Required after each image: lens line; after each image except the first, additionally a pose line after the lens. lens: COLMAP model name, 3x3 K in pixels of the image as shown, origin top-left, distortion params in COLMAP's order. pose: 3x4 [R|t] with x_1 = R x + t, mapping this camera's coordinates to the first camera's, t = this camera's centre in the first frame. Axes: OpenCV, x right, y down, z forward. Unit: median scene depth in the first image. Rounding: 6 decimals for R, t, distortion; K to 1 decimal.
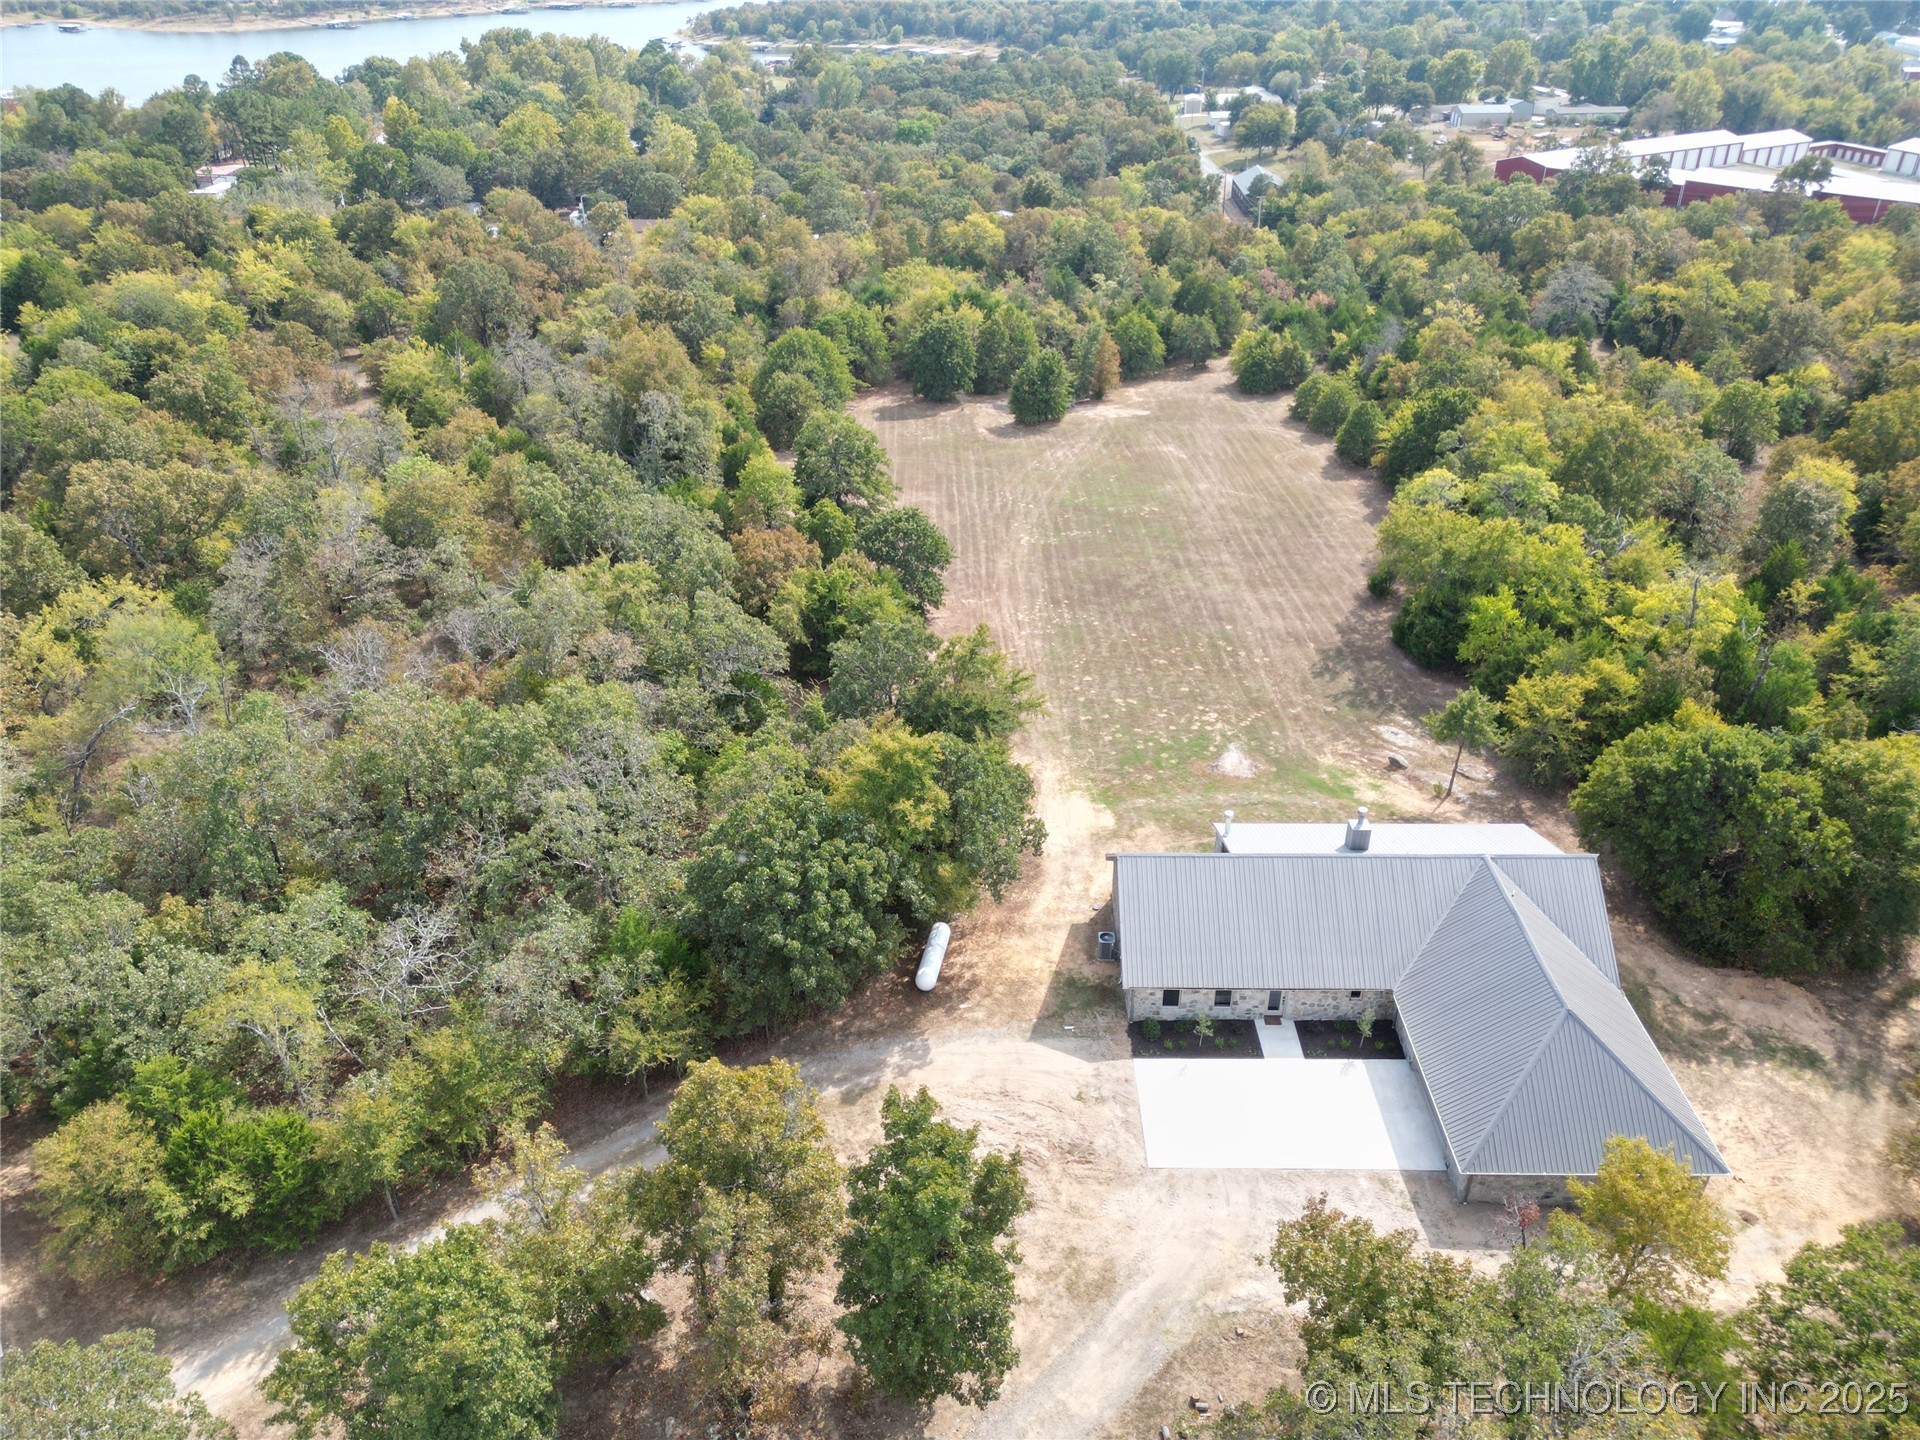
lens RADIAL K [[1352.6, 0, 959.2], [0, 1352.6, 750.1], [0, 0, 1]] dist [0.057410, -0.043392]
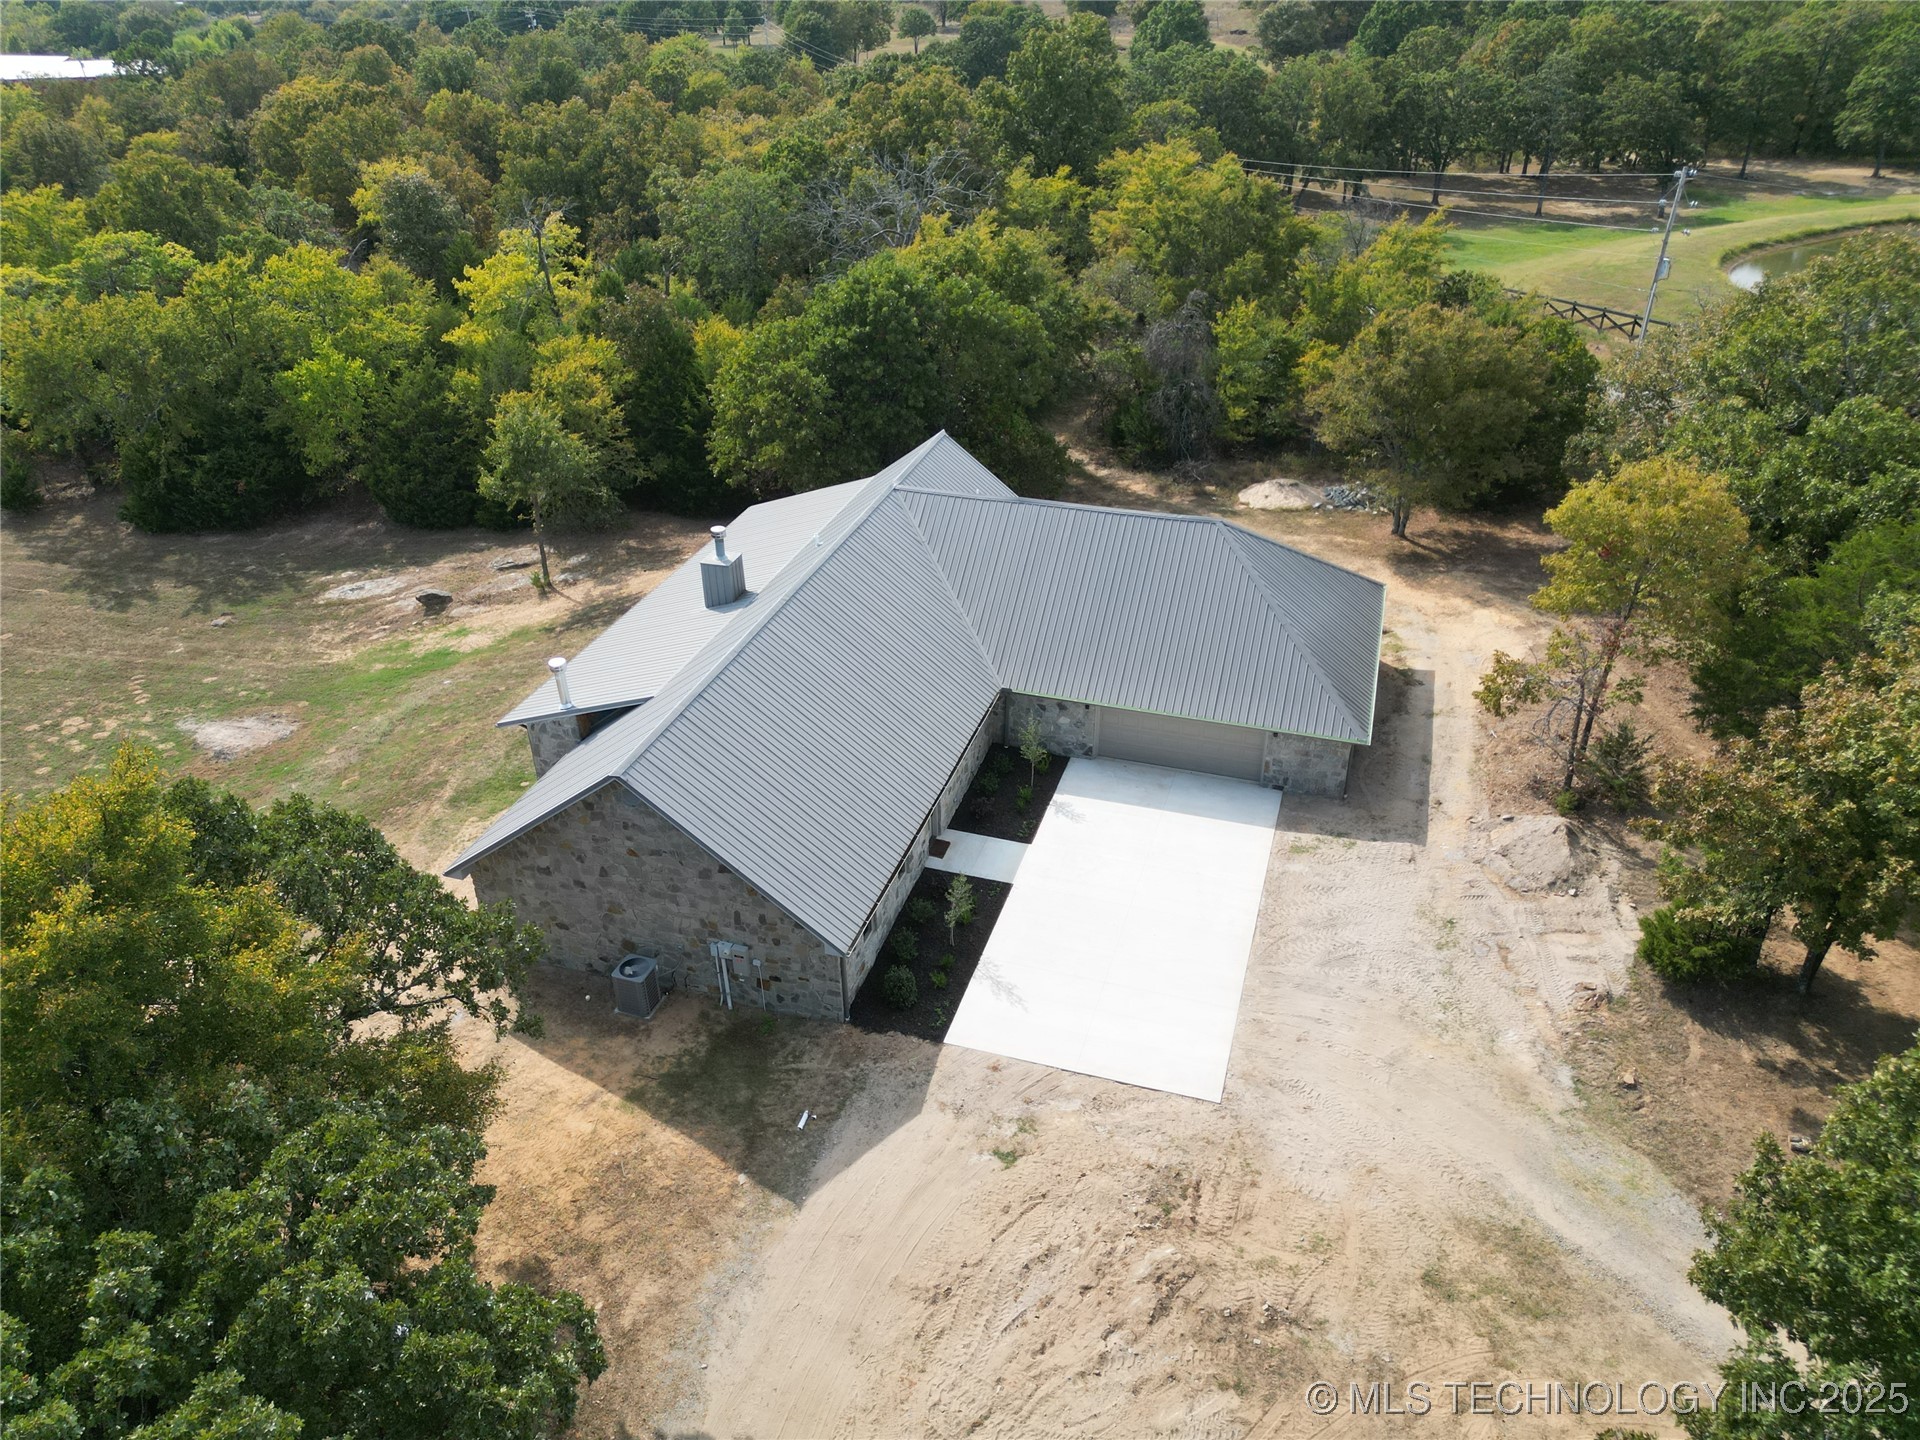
lens RADIAL K [[1352.6, 0, 966.3], [0, 1352.6, 719.0], [0, 0, 1]] dist [0.057410, -0.043392]
pose [[0.285920, -0.494518, 0.820793, -0.134211], [0.515367, 0.801481, 0.303356, -0.009347], [-0.807865, 0.336274, 0.484018, 0.433814]]
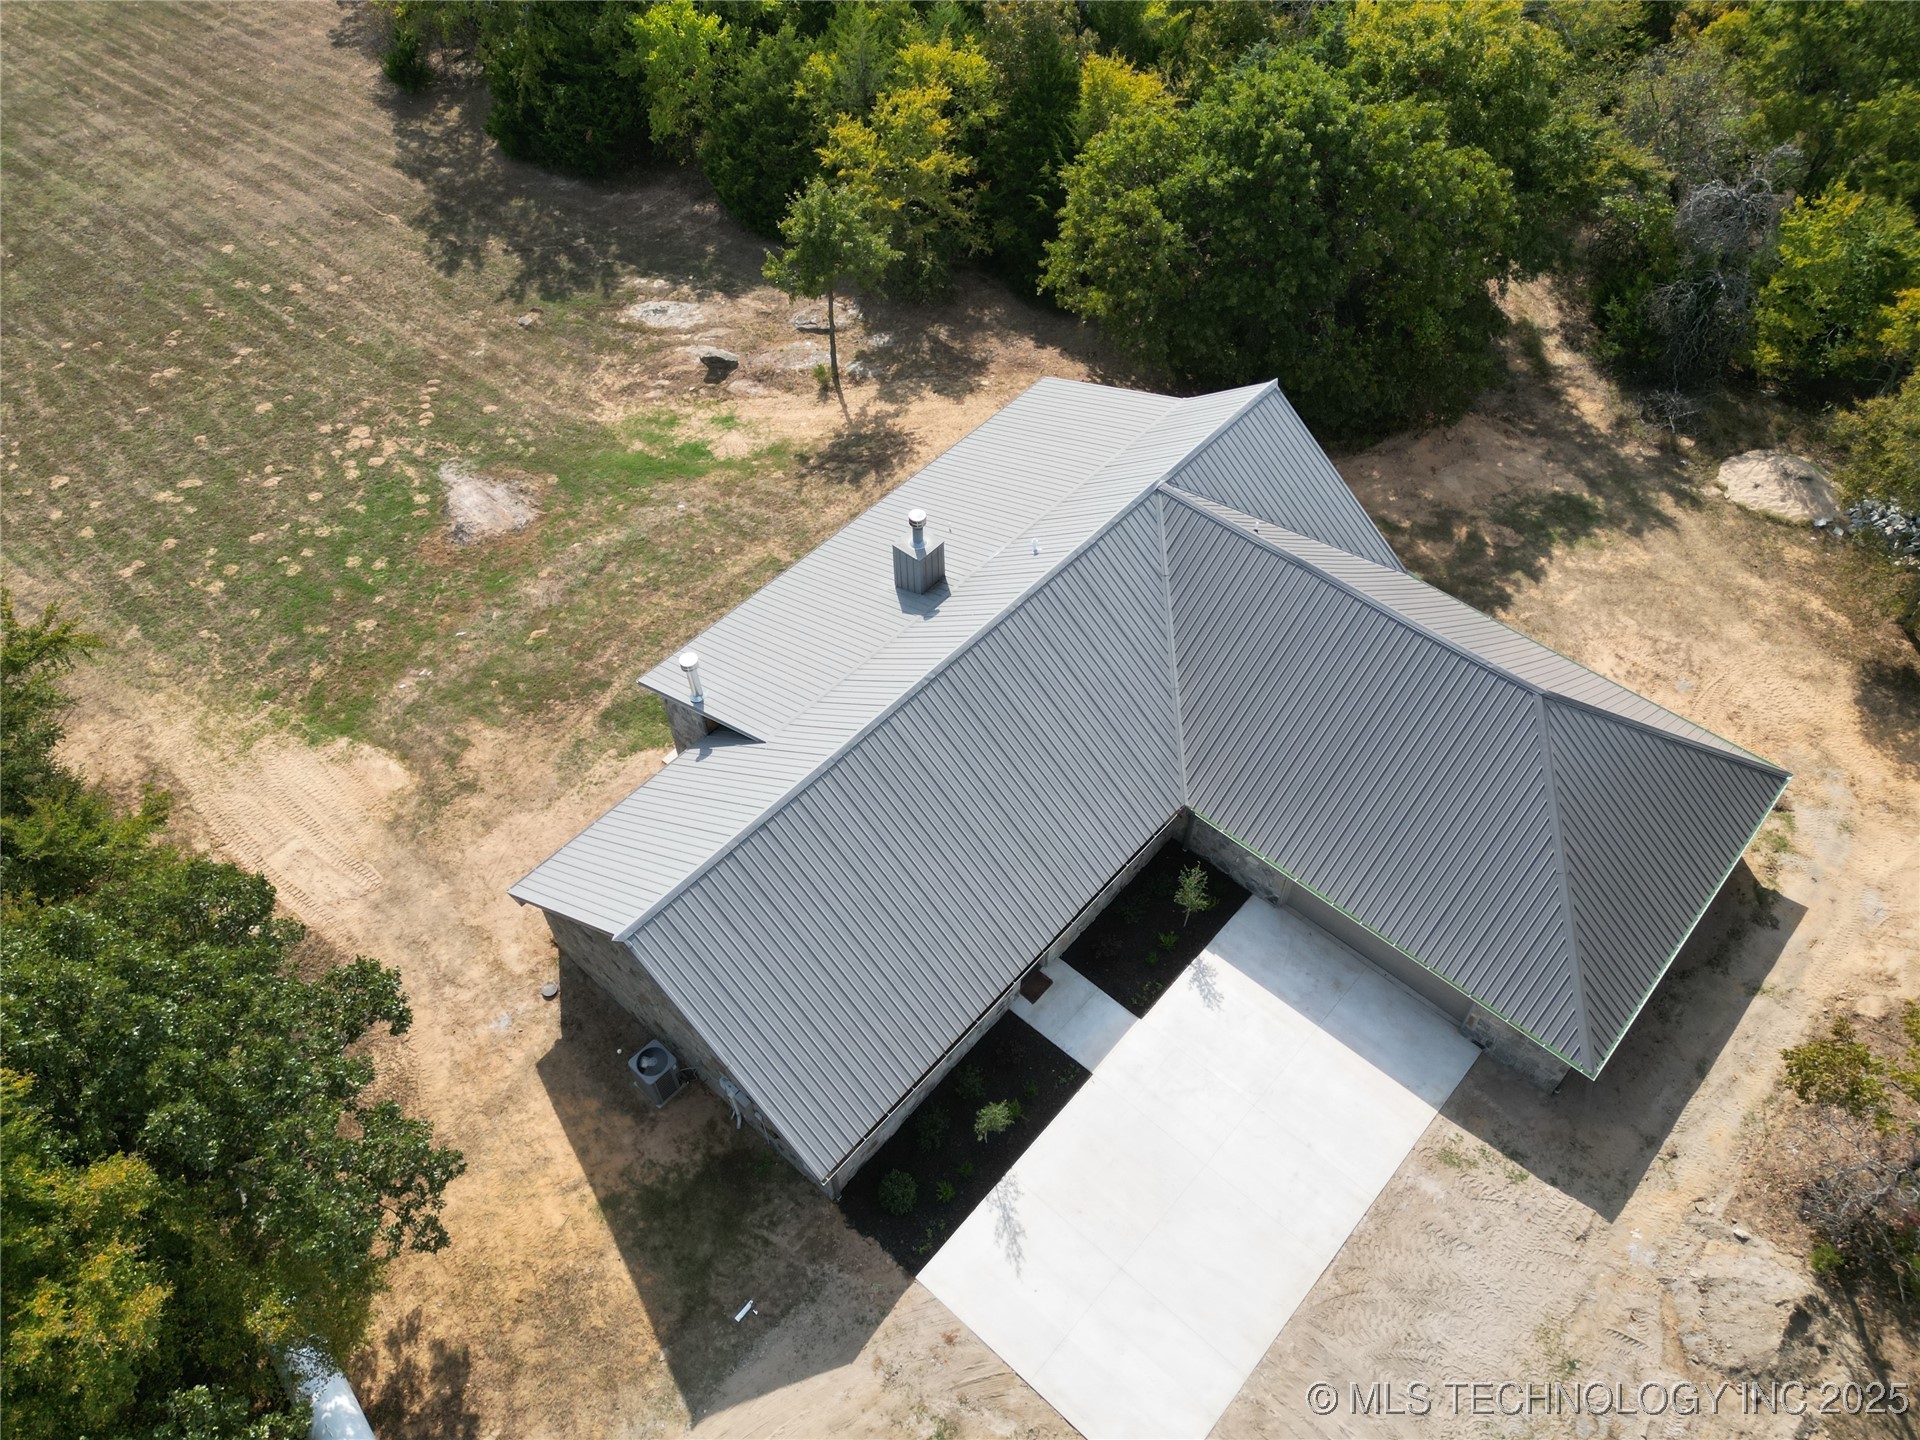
lens RADIAL K [[1429.9, 0, 972.4], [0, 1429.9, 711.4], [0, 0, 1]] dist [0.056039, -0.041729]
pose [[0.653313, -0.587209, 0.477878, 0.012827], [0.404683, 0.804319, 0.435089, -0.078753], [-0.639855, -0.090861, 0.763106, 0.387230]]
